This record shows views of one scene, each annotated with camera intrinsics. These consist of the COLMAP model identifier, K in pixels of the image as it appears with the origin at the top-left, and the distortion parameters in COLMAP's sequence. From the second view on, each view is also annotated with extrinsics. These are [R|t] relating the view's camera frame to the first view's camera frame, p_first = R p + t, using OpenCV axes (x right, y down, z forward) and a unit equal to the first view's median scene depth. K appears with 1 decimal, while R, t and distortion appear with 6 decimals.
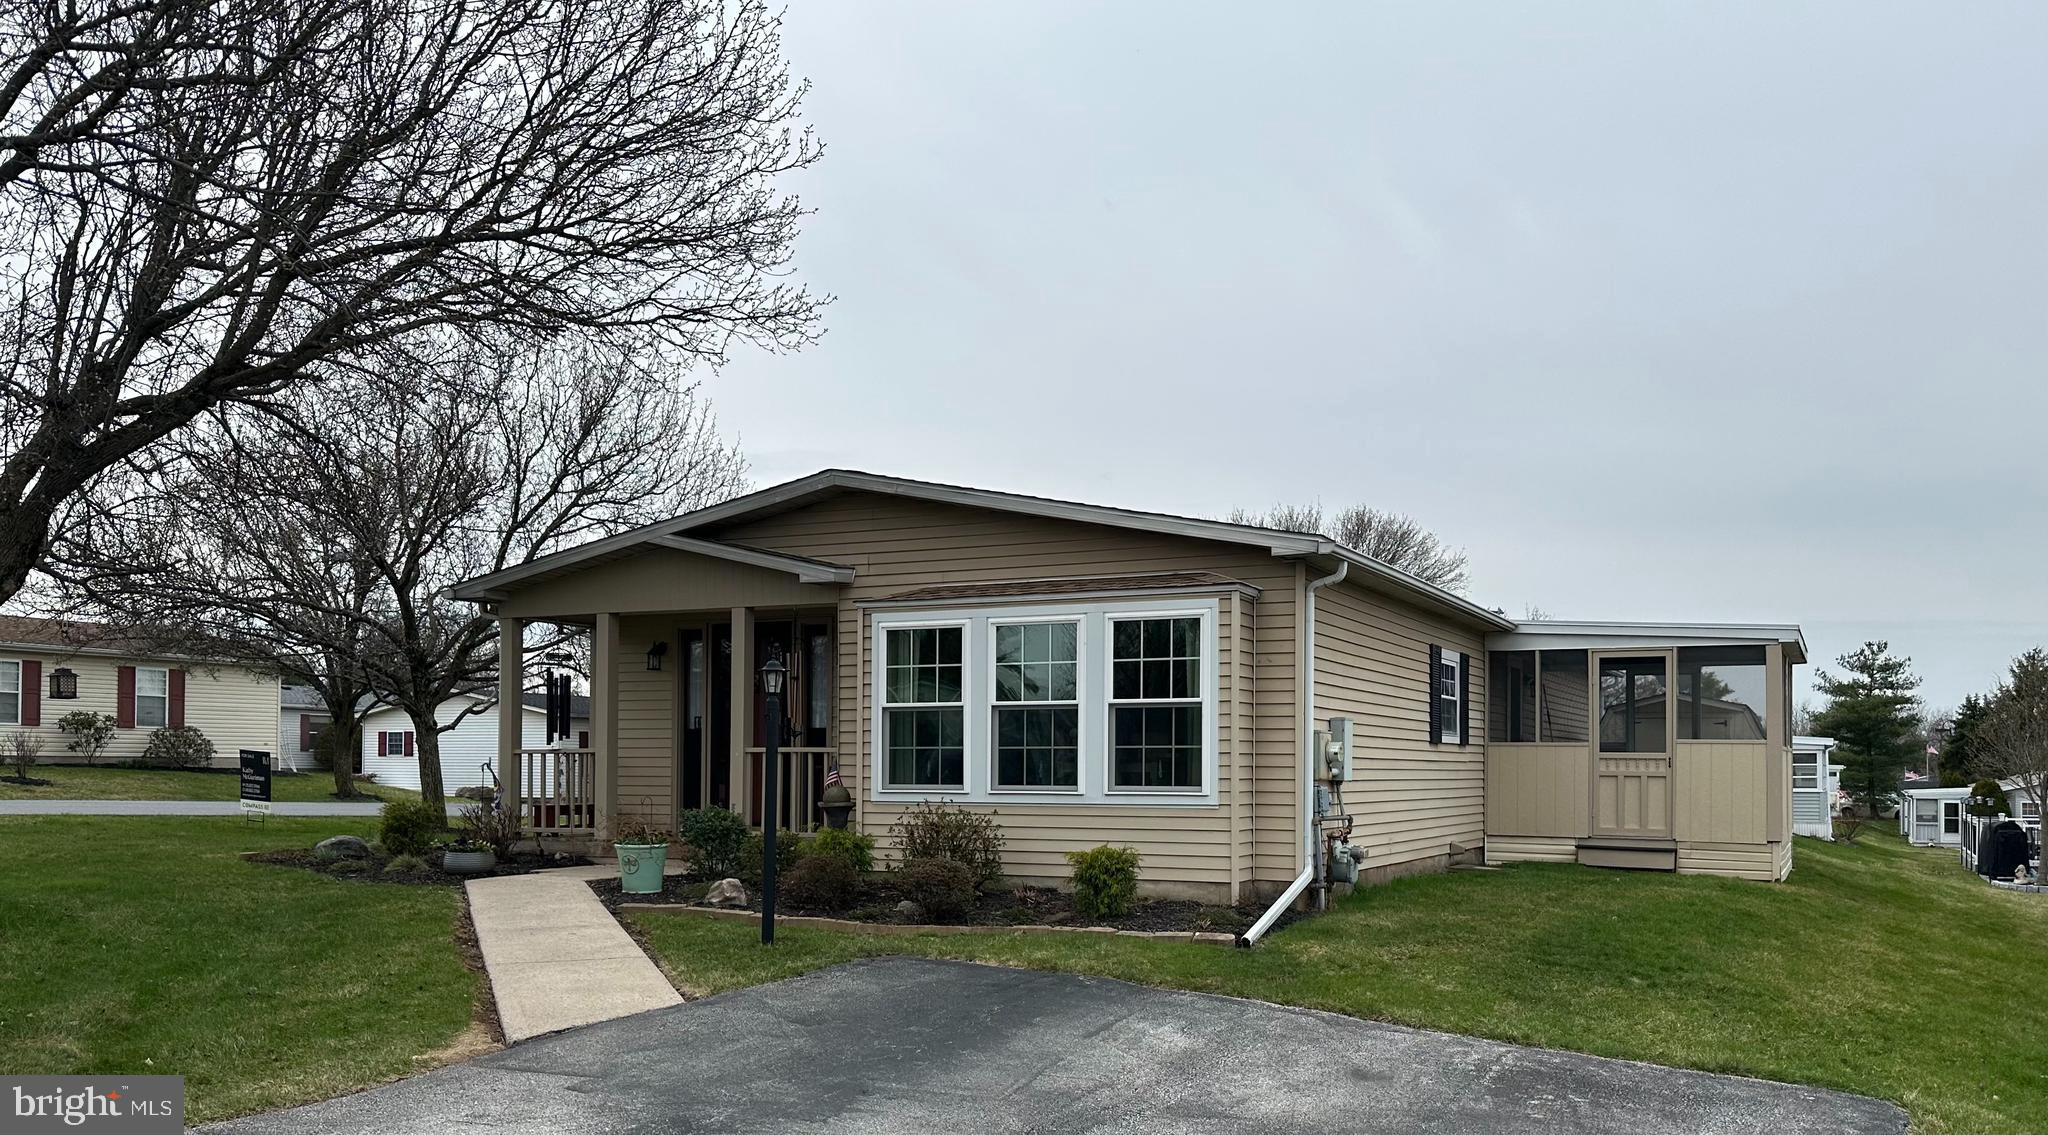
lens RADIAL K [[1662.6, 0, 1078.9], [0, 1662.6, 702.7], [0, 0, 1]] dist [0.102700, -0.040514]
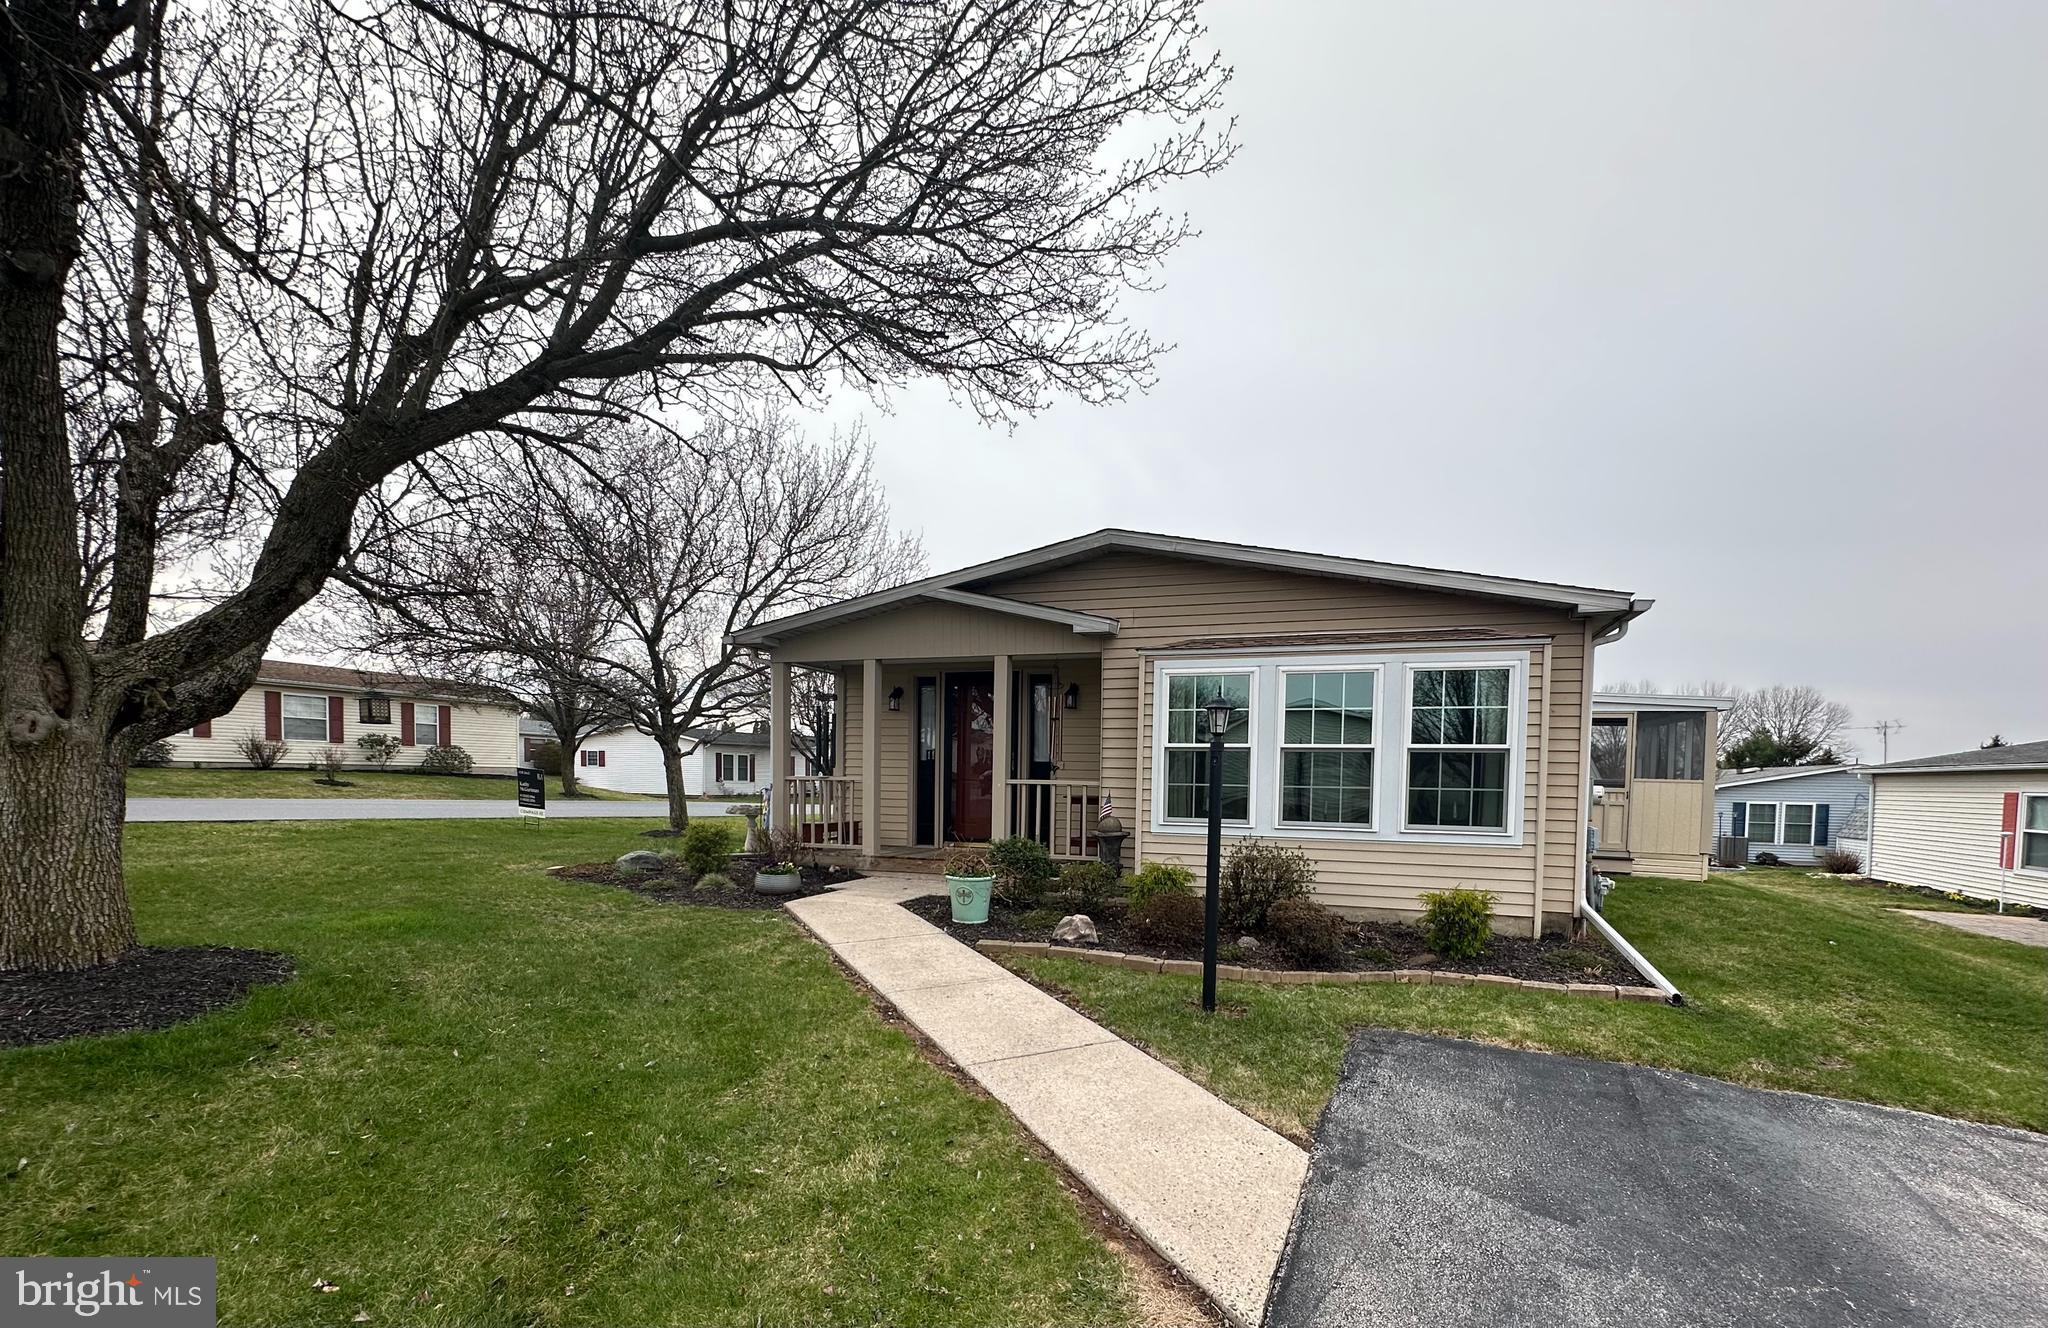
lens RADIAL K [[923.1, 0, 1084.0], [0, 923.1, 802.2], [0, 0, 1]] dist [0.043088, 0.000145]
pose [[0.992774, 0.011643, 0.119429, -0.234504], [-0.019430, 0.997745, 0.064247, 0.000669], [-0.118411, -0.066103, 0.990762, 0.383147]]
